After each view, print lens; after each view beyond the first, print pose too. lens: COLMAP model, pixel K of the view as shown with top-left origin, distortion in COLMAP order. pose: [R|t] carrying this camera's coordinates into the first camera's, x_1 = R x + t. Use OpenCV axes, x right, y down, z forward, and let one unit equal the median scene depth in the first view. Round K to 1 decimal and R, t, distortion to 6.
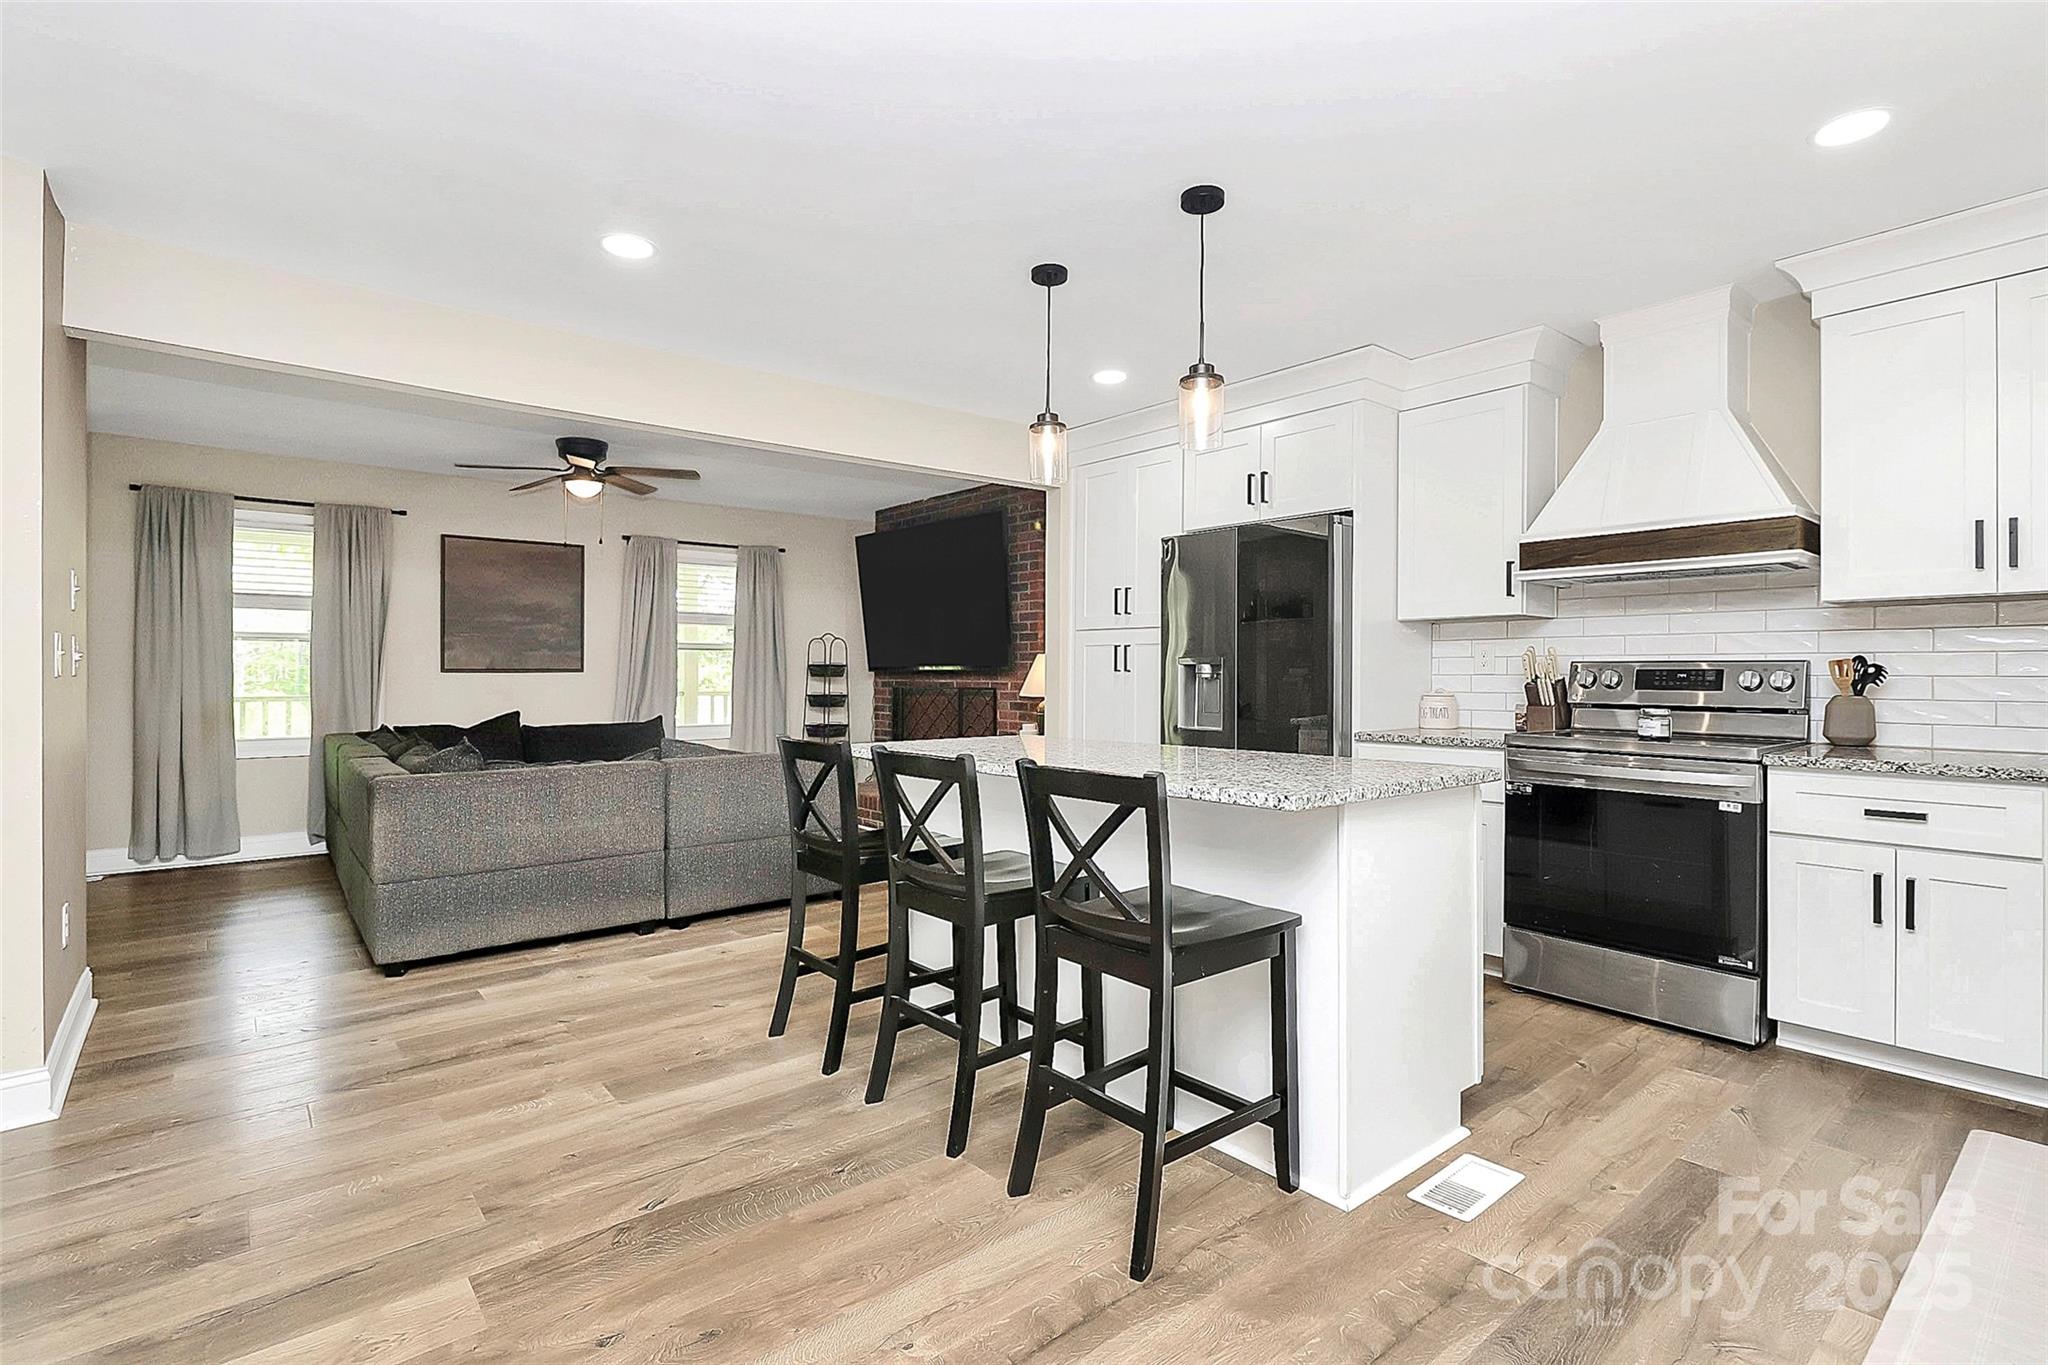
lens RADIAL K [[972.1, 0, 1024.0], [0, 972.1, 682.5], [0, 0, 1]] dist [-0.000068, 0.000041]
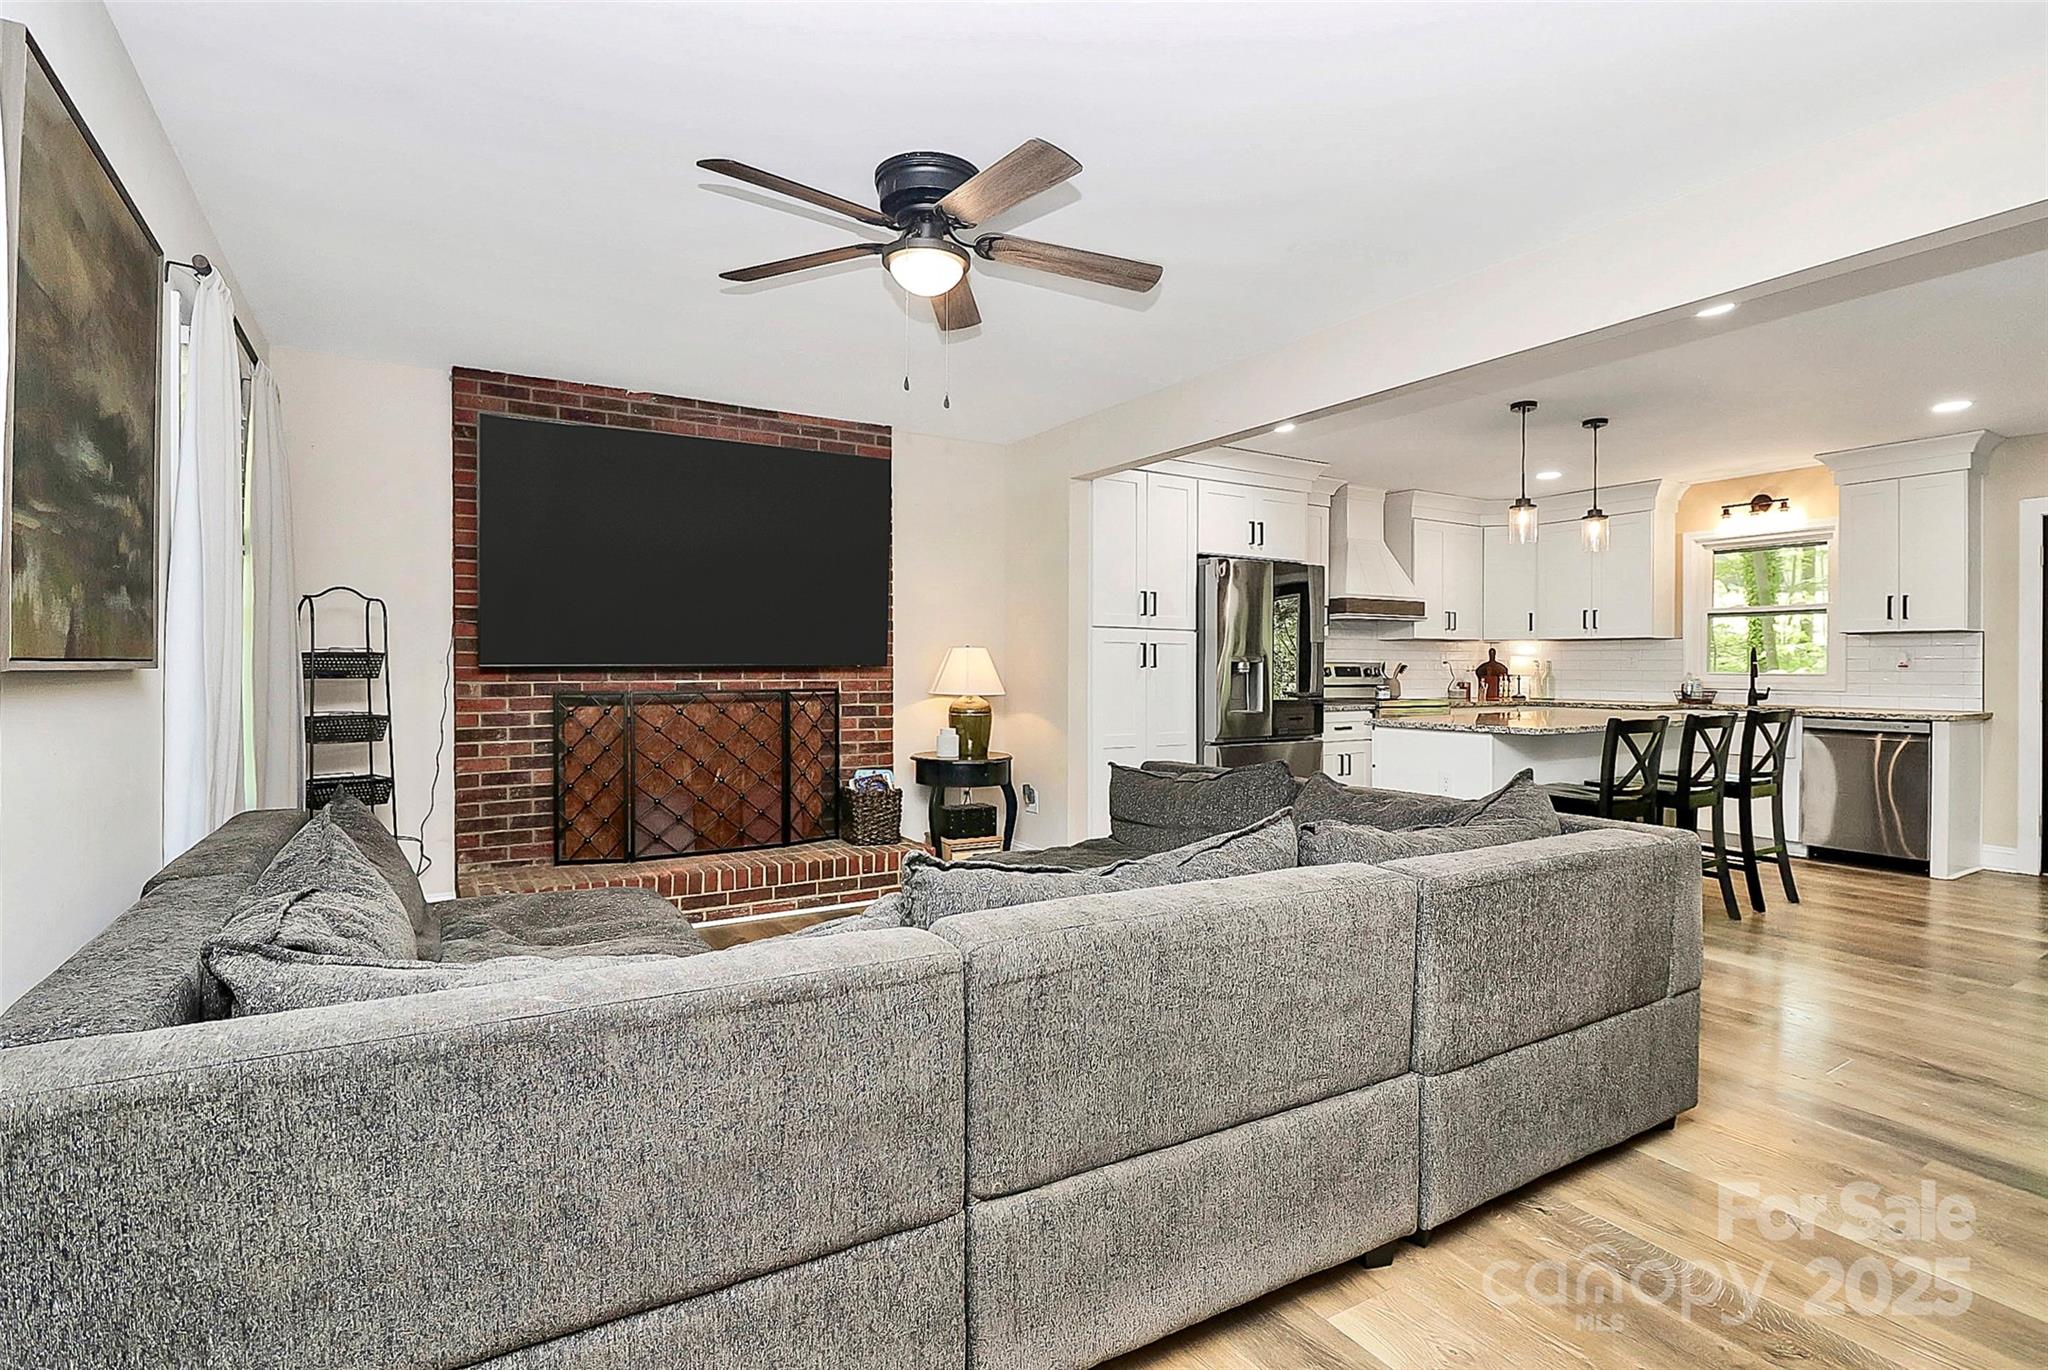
lens RADIAL K [[972.1, 0, 1024.0], [0, 972.1, 685.0], [0, 0, 1]] dist [-0.000068, 0.000041]
pose [[0.155581, -0.016040, 0.987693, -1.011105], [0.011282, 0.999832, 0.014460, -0.009028], [-0.987759, 0.008894, 0.155736, 0.969202]]
